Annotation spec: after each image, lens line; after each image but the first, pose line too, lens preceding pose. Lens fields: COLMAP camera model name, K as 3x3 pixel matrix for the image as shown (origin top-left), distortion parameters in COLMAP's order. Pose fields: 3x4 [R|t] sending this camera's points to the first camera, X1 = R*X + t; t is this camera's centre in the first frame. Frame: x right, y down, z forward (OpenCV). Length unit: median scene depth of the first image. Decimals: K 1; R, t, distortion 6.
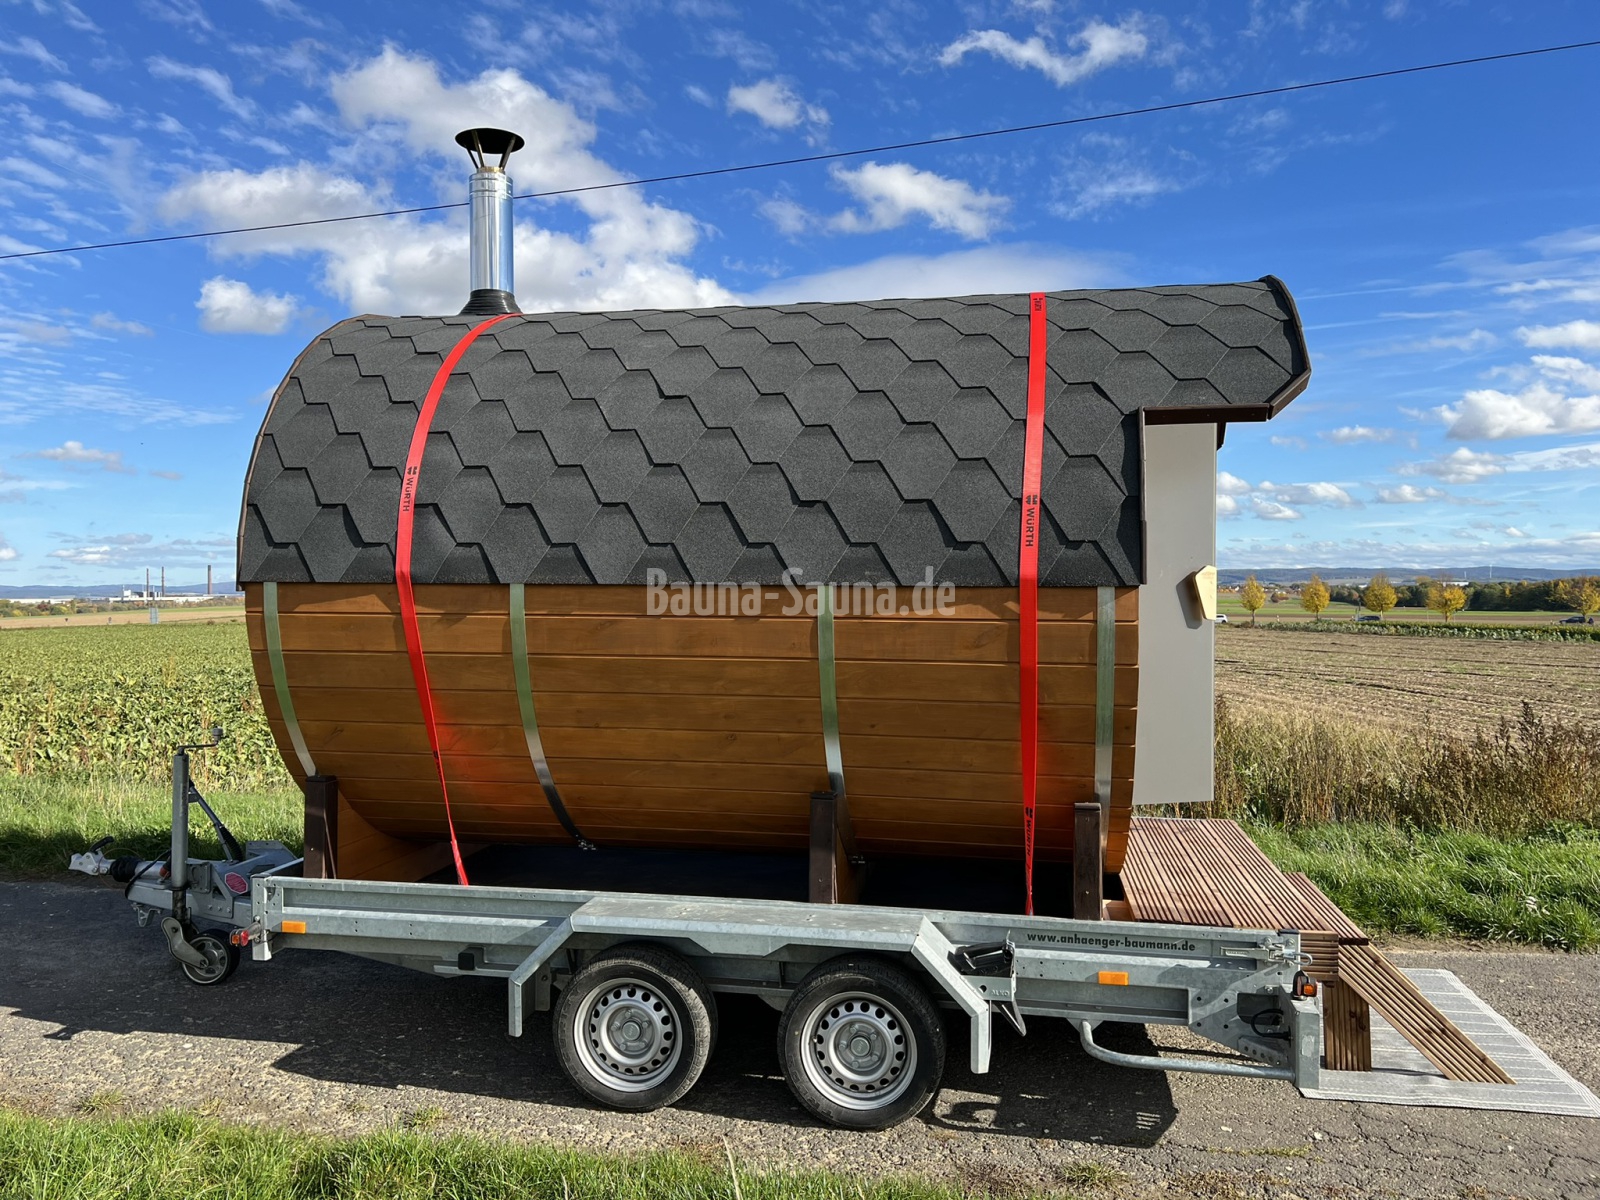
lens RADIAL K [[1192.2, 0, 808.5], [0, 1192.2, 603.3], [0, 0, 1]] dist [0.036014, -0.044607]
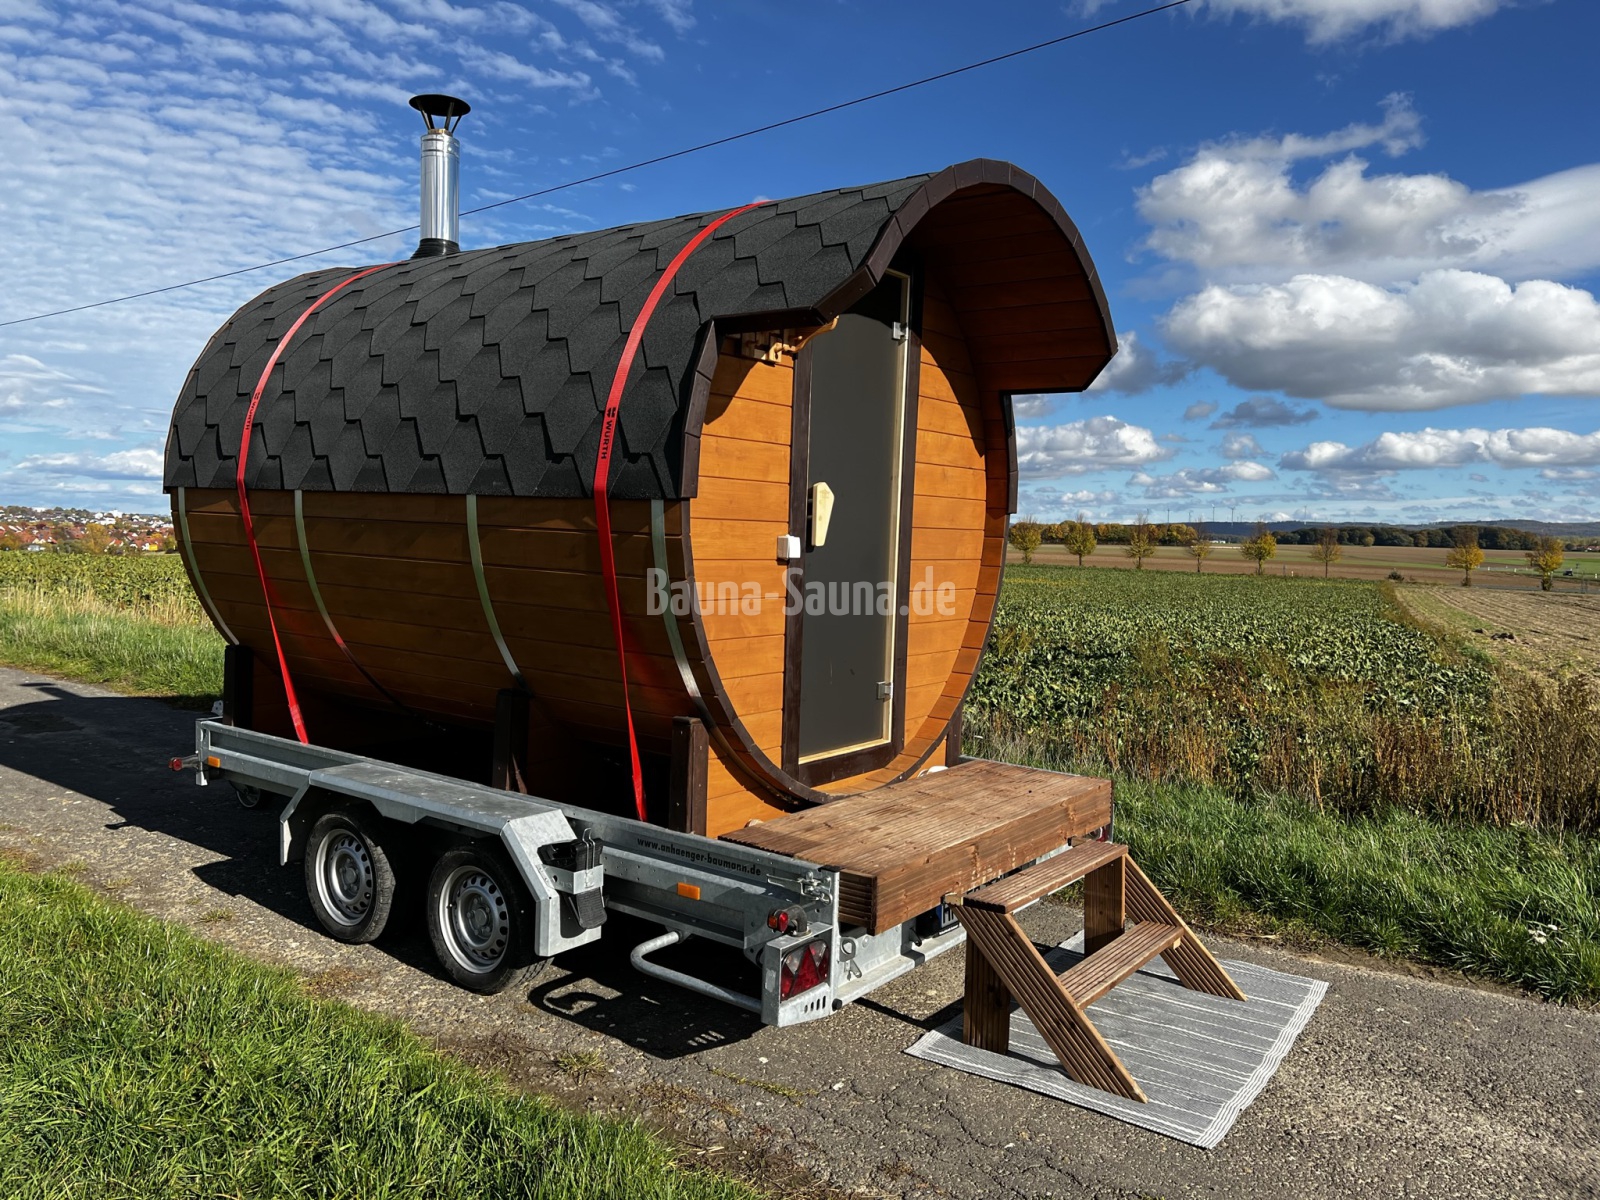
lens RADIAL K [[1192.2, 0, 786.0], [0, 1192.2, 598.6], [0, 0, 1]] dist [0.036014, -0.044607]
pose [[0.904901, 0.055091, -0.422041, 0.726146], [-0.037559, 0.998055, 0.049752, 0.014340], [0.423961, -0.029169, 0.905210, 0.132766]]
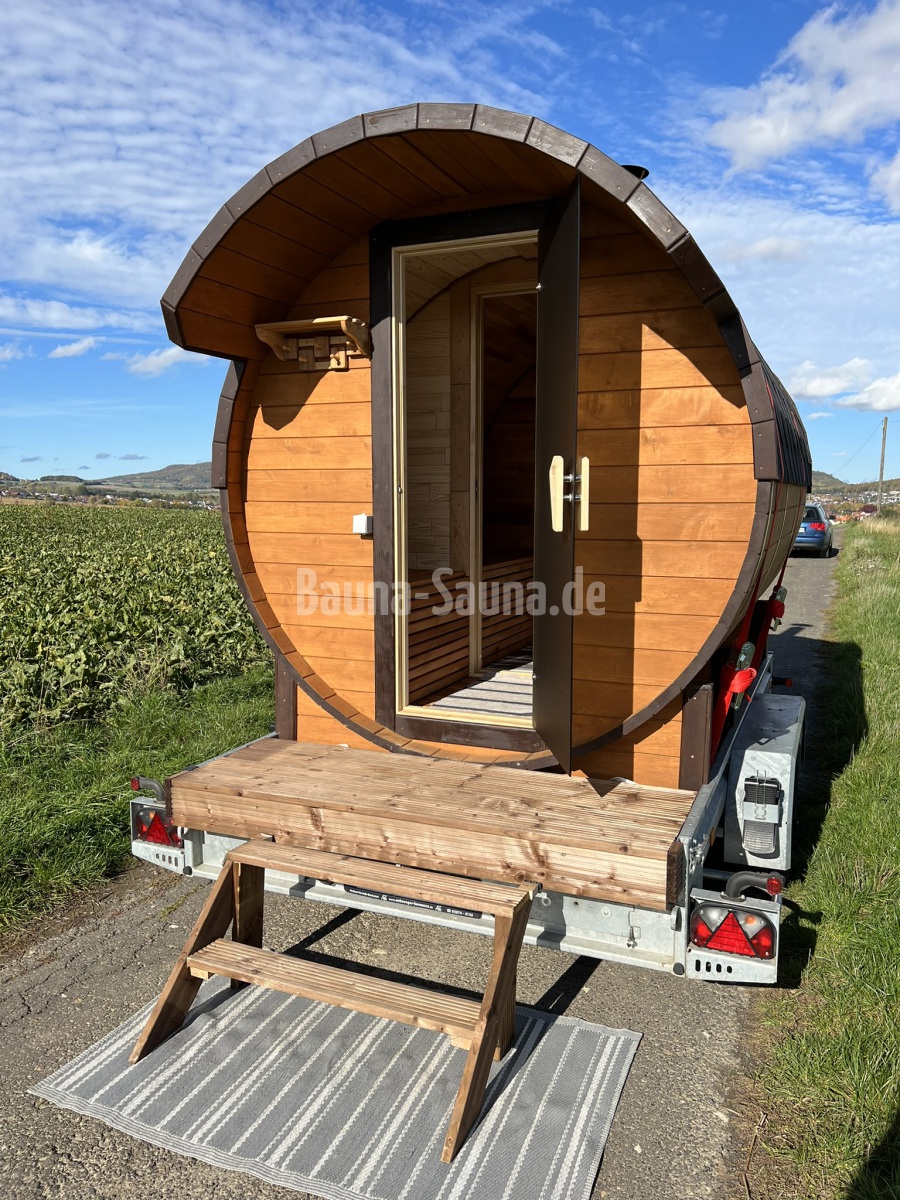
lens RADIAL K [[894.1, 0, 454.1], [0, 894.1, 605.8], [0, 0, 1]] dist [0.036014, -0.044607]
pose [[-0.199288, 0.120843, -0.972462, 1.183277], [-0.008335, 0.992123, 0.124994, -0.011807], [0.979906, 0.033015, -0.196710, 1.388795]]
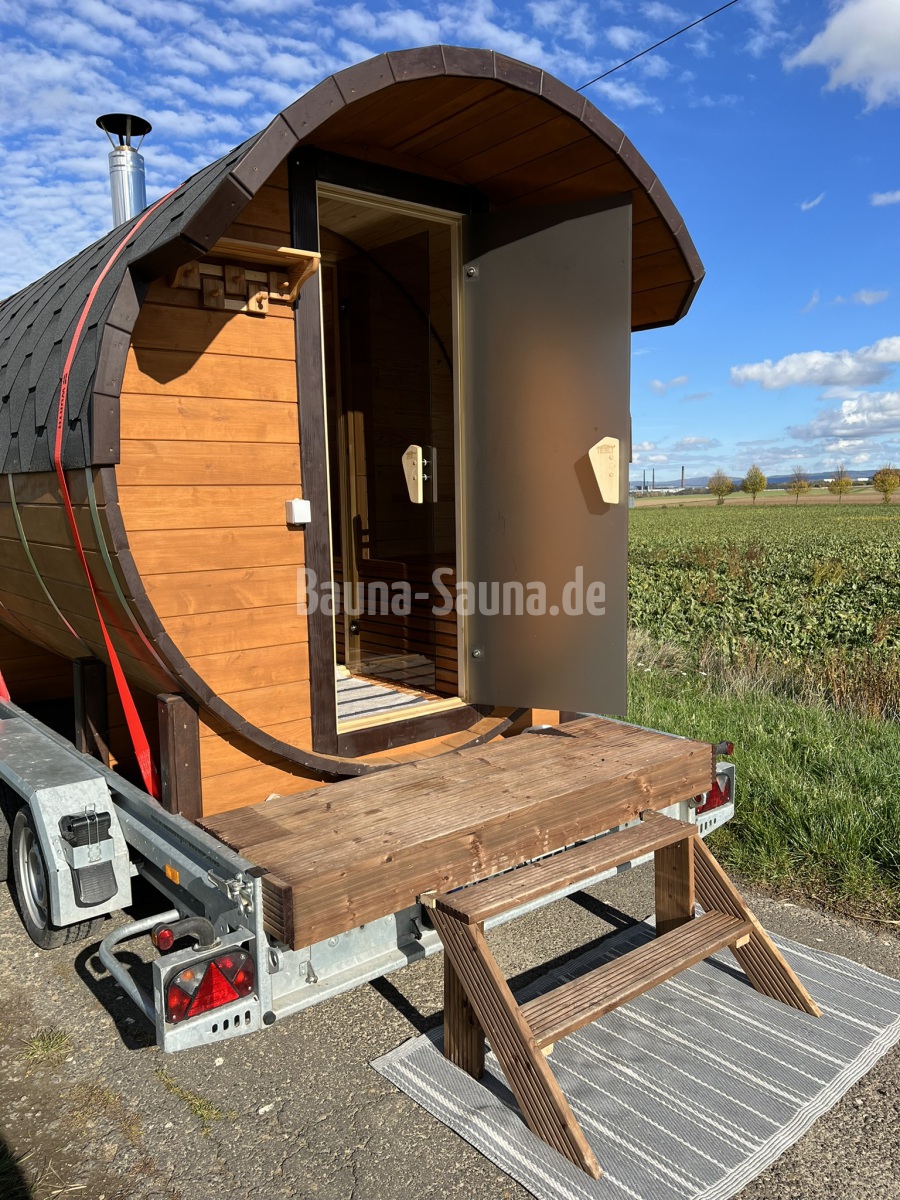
lens RADIAL K [[894.1, 0, 454.3], [0, 894.1, 603.4], [0, 0, 1]] dist [0.036014, -0.044607]
pose [[0.775322, 0.065660, -0.628143, 0.862965], [0.012199, 0.992839, 0.118839, 0.010074], [0.631448, -0.099801, 0.768969, 0.593907]]
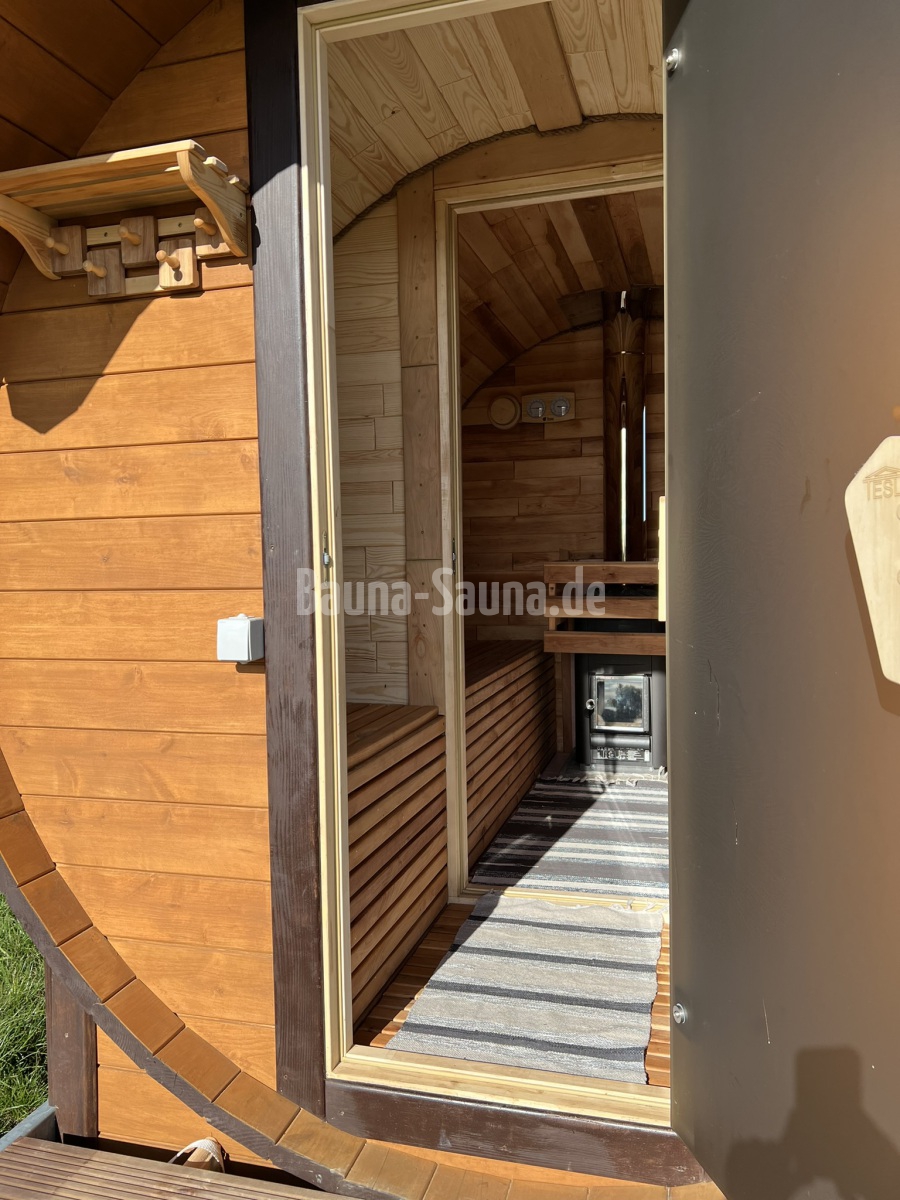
lens RADIAL K [[894.1, 0, 451.5], [0, 894.1, 602.2], [0, 0, 1]] dist [0.036014, -0.044607]
pose [[-0.071984, 0.045068, -0.996387, 0.674442], [0.010887, 0.998955, 0.044398, -0.012454], [0.997346, -0.007652, -0.072400, 1.231845]]
